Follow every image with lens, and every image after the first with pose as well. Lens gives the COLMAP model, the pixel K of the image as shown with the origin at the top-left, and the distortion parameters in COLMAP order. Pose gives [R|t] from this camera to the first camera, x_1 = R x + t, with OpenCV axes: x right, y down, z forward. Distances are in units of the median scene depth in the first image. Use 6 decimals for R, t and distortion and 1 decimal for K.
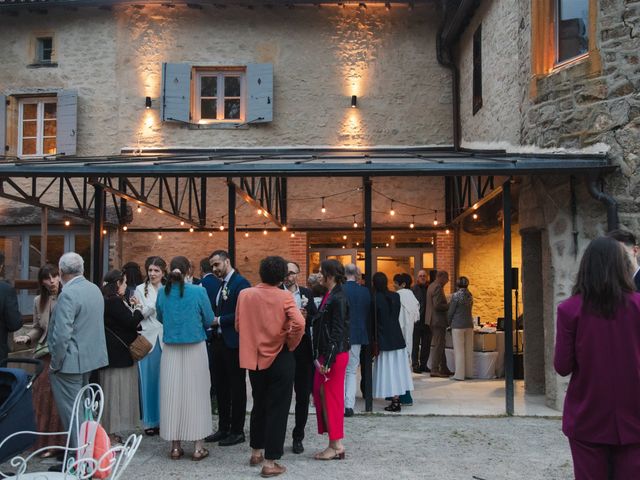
lens RADIAL K [[717.5, 0, 317.2], [0, 717.5, 239.4], [0, 0, 1]] dist [0.031228, 0.000000]
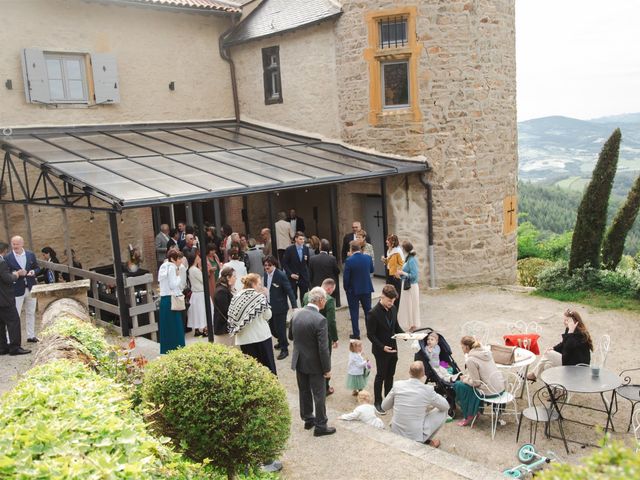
lens RADIAL K [[717.5, 0, 322.1], [0, 717.5, 241.6], [0, 0, 1]] dist [0.031228, 0.000000]
pose [[0.693859, -0.151130, 0.704073, -0.729843], [0.011930, 0.980007, 0.198603, -0.172825], [-0.720012, -0.129403, 0.681790, -0.126577]]
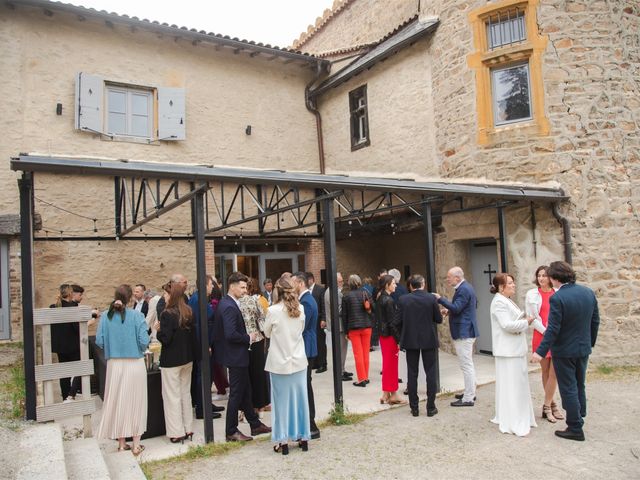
lens RADIAL K [[504.4, 0, 320.1], [0, 504.4, 242.0], [0, 0, 1]] dist [-0.120425, 0.078107]
pose [[0.821704, -0.006563, 0.569877, -0.329296], [0.006925, 0.999975, 0.001531, -0.007334], [-0.569873, 0.002688, 0.821729, 0.252257]]
